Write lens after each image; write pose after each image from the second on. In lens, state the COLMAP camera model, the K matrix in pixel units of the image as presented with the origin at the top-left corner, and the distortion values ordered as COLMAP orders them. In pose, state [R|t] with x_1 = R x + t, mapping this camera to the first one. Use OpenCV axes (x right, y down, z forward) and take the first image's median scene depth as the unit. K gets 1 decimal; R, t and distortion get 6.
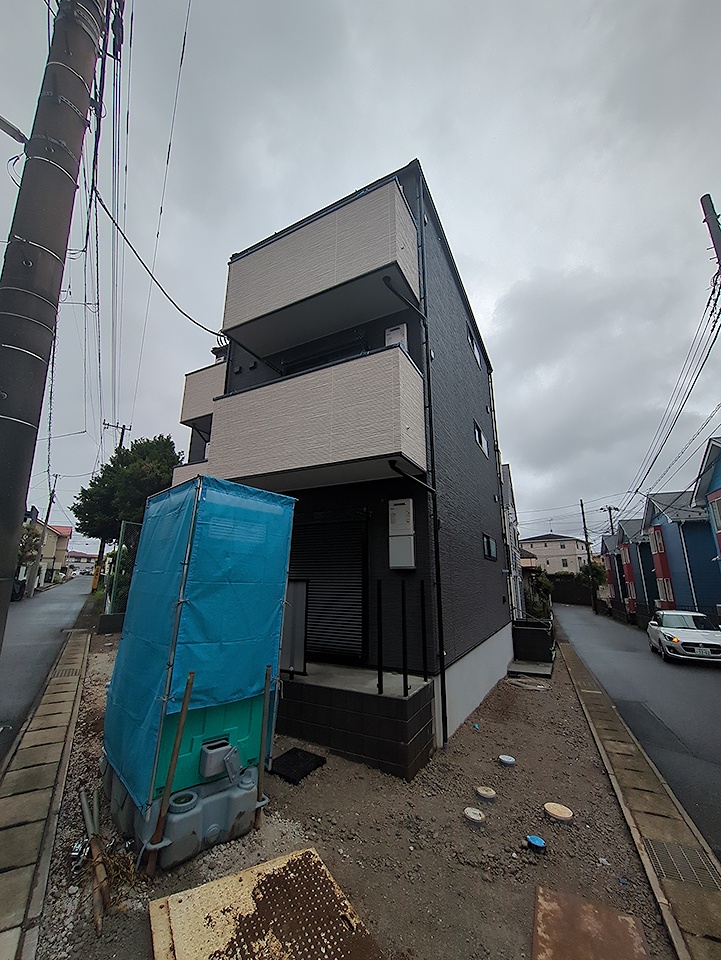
lens RADIAL K [[375.8, 0, 353.2], [0, 375.8, 485.2], [0, 0, 1]] dist [-0.001115, 0.001133]
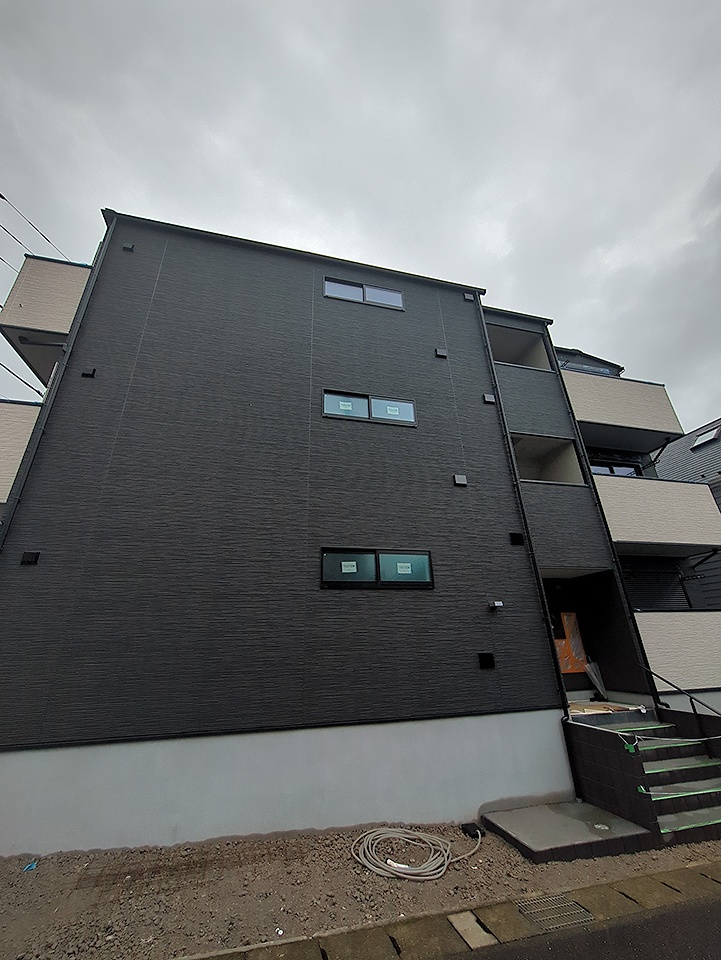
lens RADIAL K [[375.8, 0, 361.0], [0, 375.8, 477.2], [0, 0, 1]] dist [-0.001115, 0.001133]
pose [[0.676468, -0.313091, -0.666608, 1.413277], [0.202901, 0.949337, -0.239980, 0.297920], [0.707971, 0.027083, 0.705722, 0.982910]]
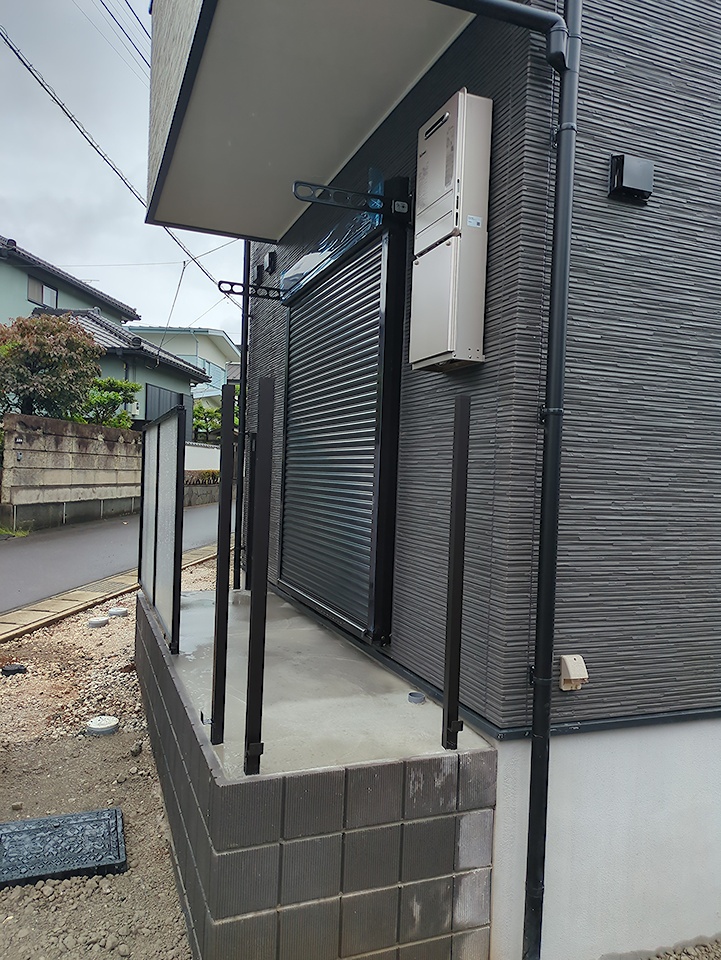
lens RADIAL K [[724.2, 0, 361.4], [0, 724.2, 487.3], [0, 0, 1]] dist [0.013226, -0.009095]
pose [[0.766243, 0.036301, -0.641525, 0.426598], [0.124967, 0.970920, 0.204202, 0.192332], [0.630282, -0.236638, 0.739424, 0.539233]]
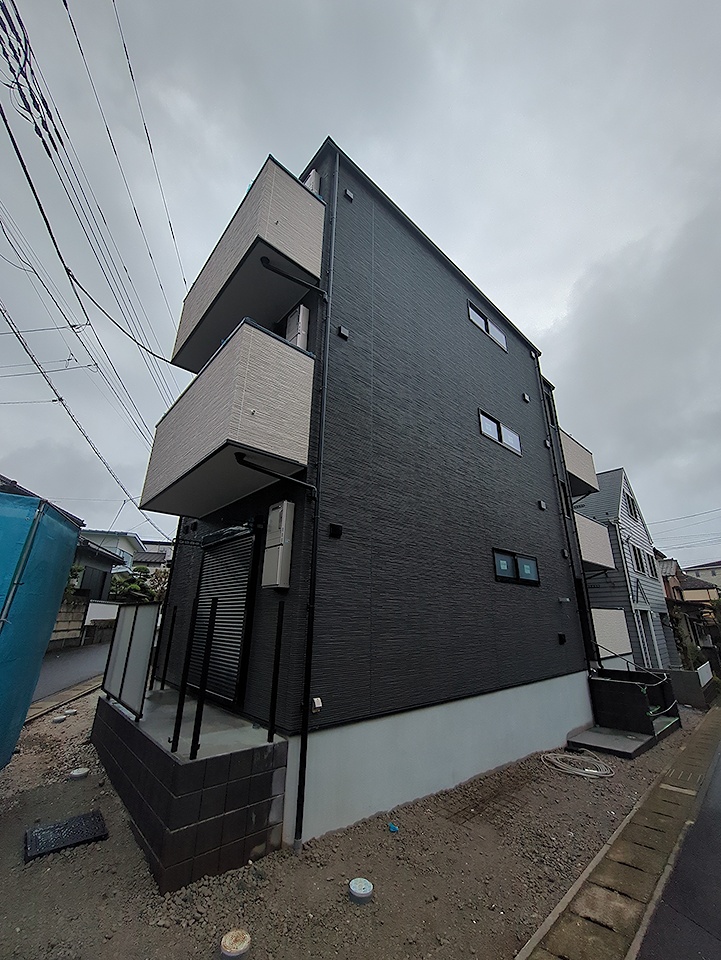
lens RADIAL K [[375.8, 0, 363.9], [0, 375.8, 483.1], [0, 0, 1]] dist [-0.001115, 0.001133]
pose [[0.947688, -0.100736, -0.302887, 0.566727], [0.070020, 0.991391, -0.110641, 0.102341], [0.311425, 0.083645, 0.946582, 0.285735]]
